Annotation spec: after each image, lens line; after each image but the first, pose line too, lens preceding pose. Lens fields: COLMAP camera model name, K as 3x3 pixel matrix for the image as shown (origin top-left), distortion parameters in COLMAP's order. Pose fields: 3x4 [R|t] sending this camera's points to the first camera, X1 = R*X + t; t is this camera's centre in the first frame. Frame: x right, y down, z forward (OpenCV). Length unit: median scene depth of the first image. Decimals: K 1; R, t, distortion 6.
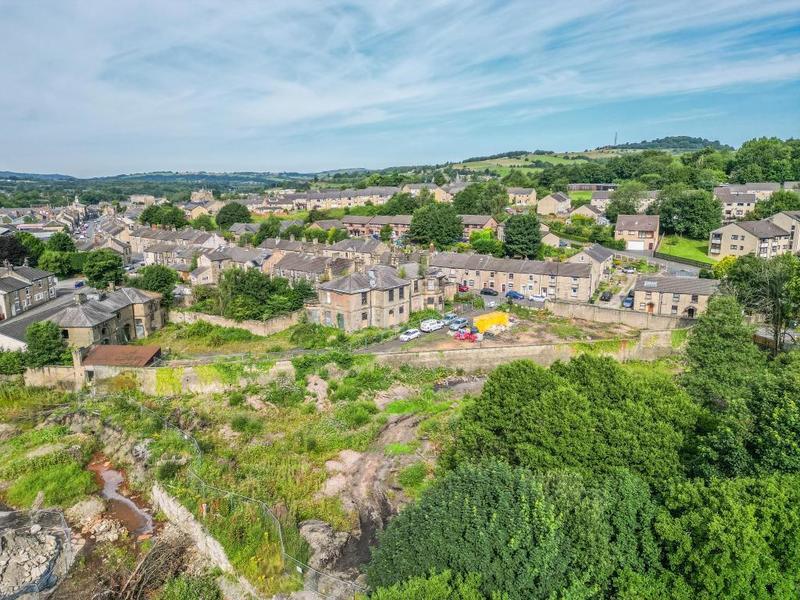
lens RADIAL K [[559.3, 0, 400.0], [0, 559.3, 300.0], [0, 0, 1]] dist [0.086847, -0.093735]
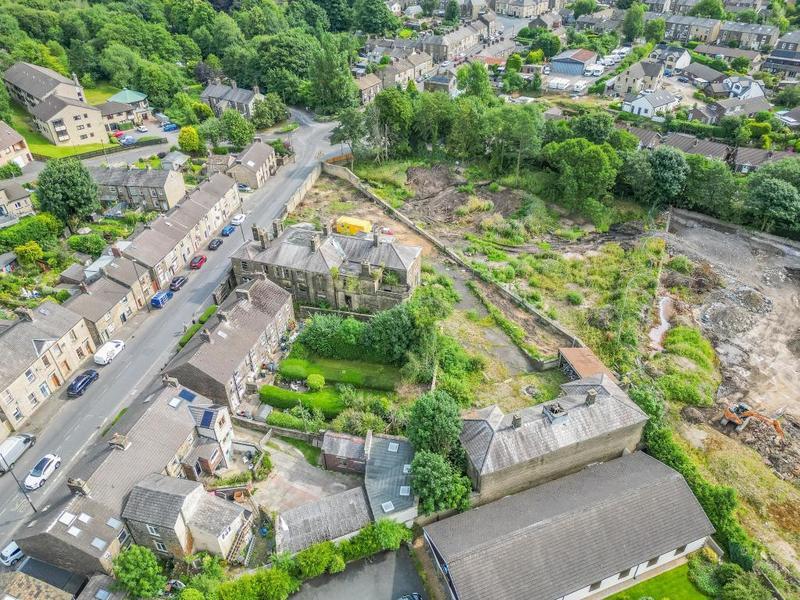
lens RADIAL K [[559.3, 0, 400.0], [0, 559.3, 300.0], [0, 0, 1]] dist [0.086847, -0.093735]
pose [[-0.365990, -0.524468, 0.768756, -0.580989], [0.211959, 0.757379, 0.617616, -0.371205], [-0.906159, 0.388986, -0.166028, 0.772143]]
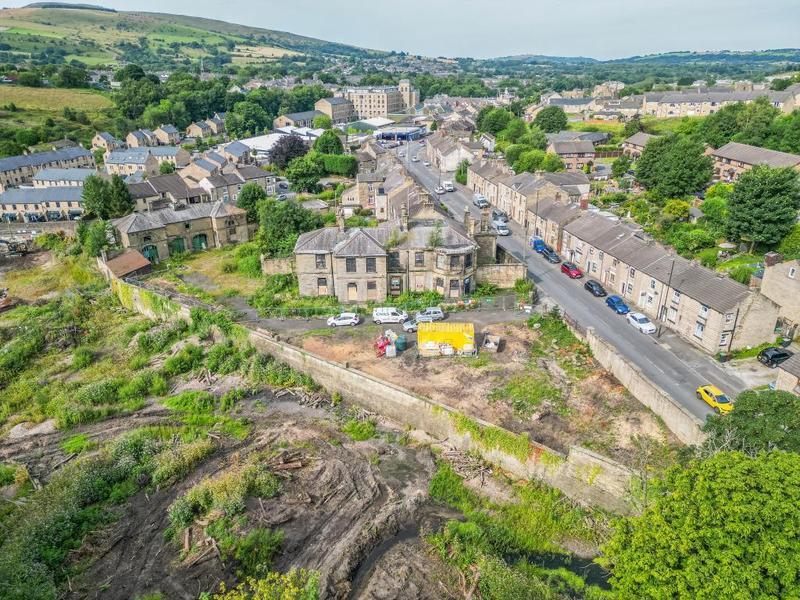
lens RADIAL K [[559.3, 0, 400.0], [0, 559.3, 300.0], [0, 0, 1]] dist [0.086847, -0.093735]
pose [[0.679137, 0.280912, -0.678131, 0.383302], [-0.148136, 0.957314, 0.248206, -0.110445], [0.718908, -0.068110, 0.691760, 0.319340]]
